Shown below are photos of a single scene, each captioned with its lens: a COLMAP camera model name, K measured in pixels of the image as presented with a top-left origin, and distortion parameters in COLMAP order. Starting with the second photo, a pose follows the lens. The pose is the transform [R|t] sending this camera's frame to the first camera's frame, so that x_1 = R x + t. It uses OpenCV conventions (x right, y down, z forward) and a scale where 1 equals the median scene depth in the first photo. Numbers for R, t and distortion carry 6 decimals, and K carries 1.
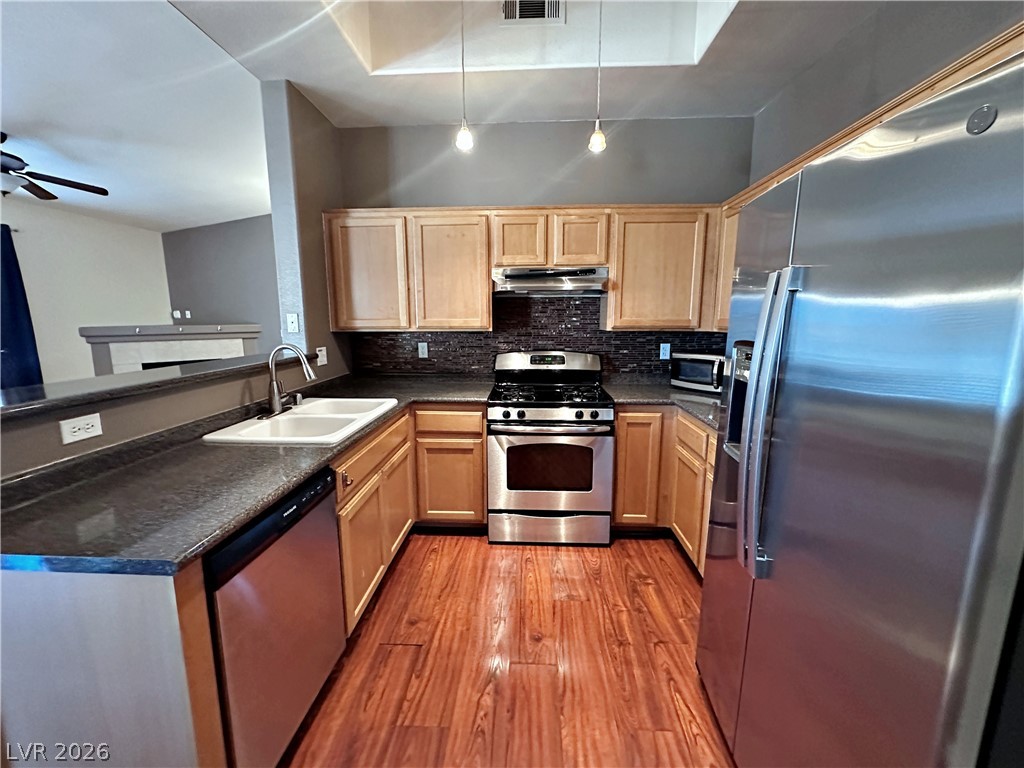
lens RADIAL K [[418.3, 0, 512.0], [0, 418.3, 384.0], [0, 0, 1]] dist [-0.001954, -0.000152]
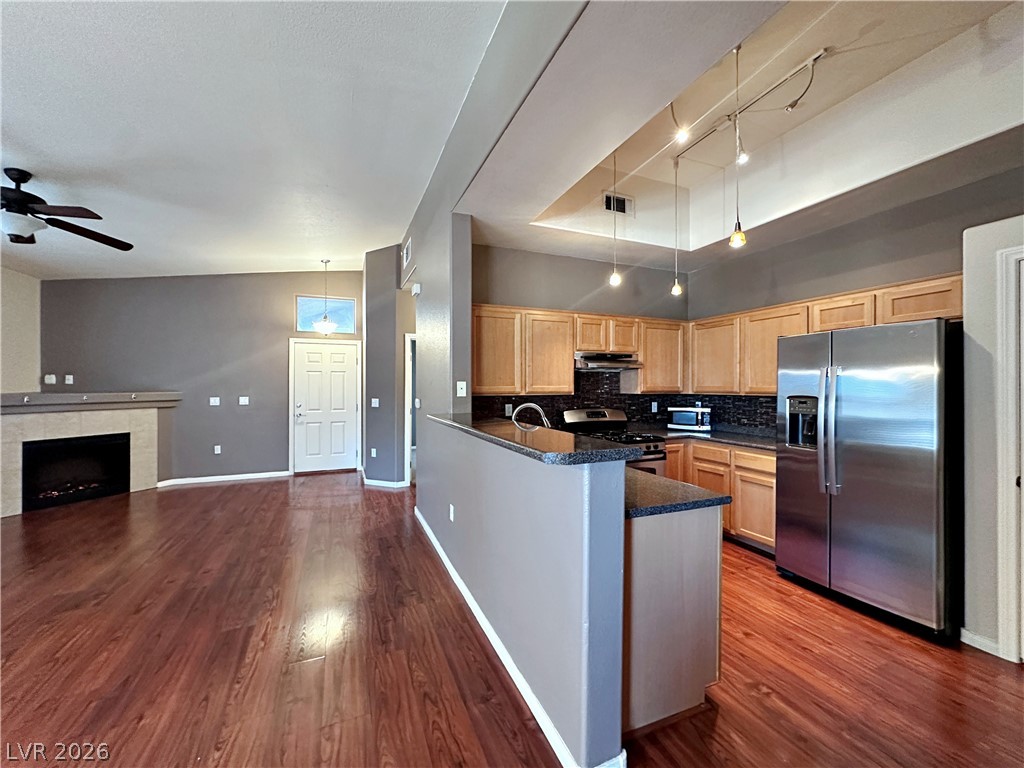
lens RADIAL K [[411.7, 0, 512.0], [0, 411.7, 384.0], [0, 0, 1]] dist [-0.000658, 0.000097]
pose [[0.901397, 0.005078, 0.432964, -0.860936], [0.064335, 0.987261, -0.145520, 0.028221], [-0.428187, 0.159026, 0.889588, -0.158781]]
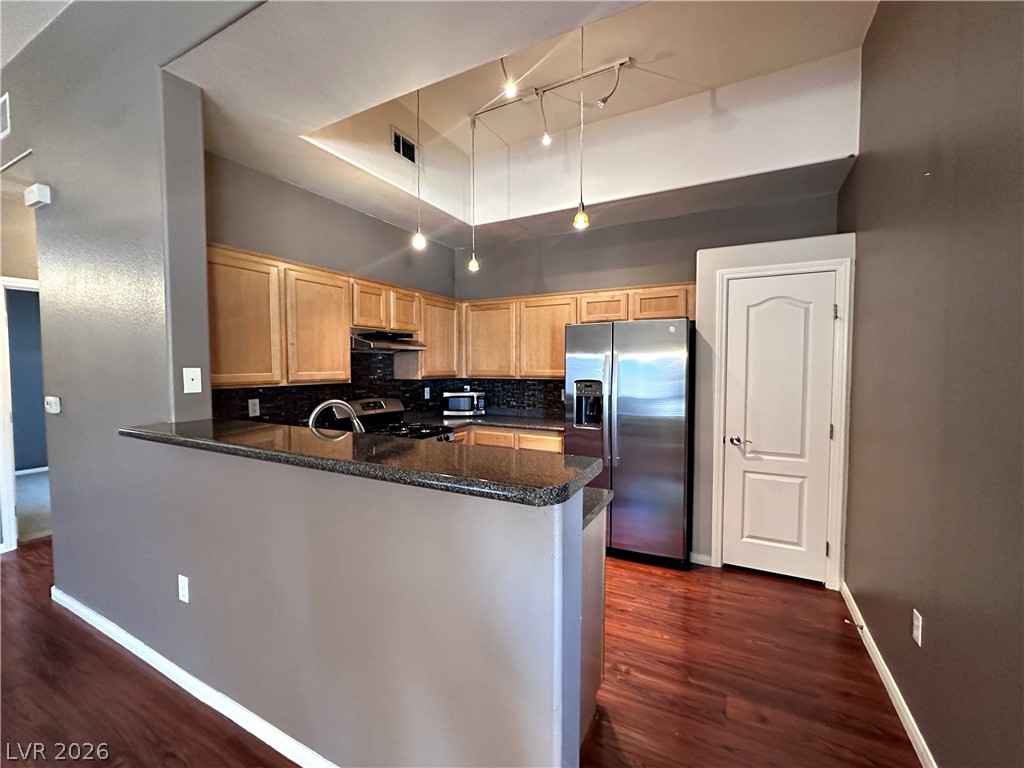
lens RADIAL K [[429.8, 0, 512.0], [0, 429.8, 384.0], [0, 0, 1]] dist [-0.001790, -0.000080]
pose [[0.422759, -0.037113, 0.905482, -0.914821], [0.141508, 0.989608, -0.025508, -0.034987], [-0.895126, 0.138917, 0.423618, 0.146678]]
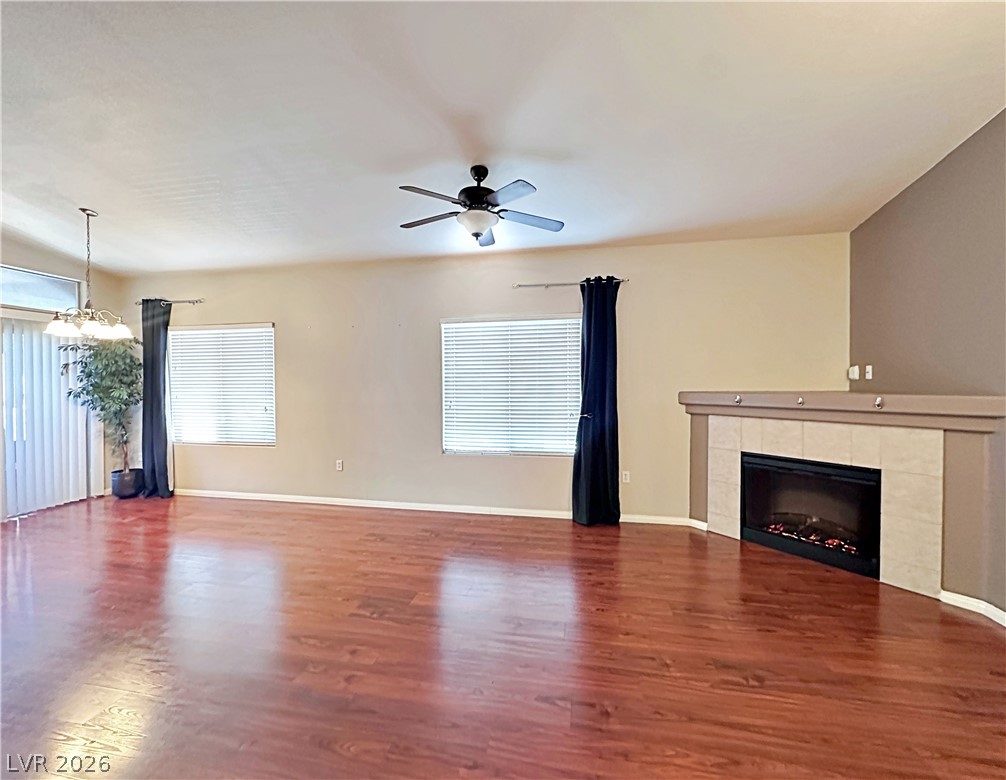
lens RADIAL K [[421.9, 0, 503.0], [0, 421.9, 390.0], [0, 0, 1]] dist [0.000002, -0.000009]
pose [[-0.153120, 0.019174, -0.988022, -0.460042], [-0.150554, 0.987688, 0.042499, -0.241692], [0.976672, 0.155258, -0.148348, 1.560306]]
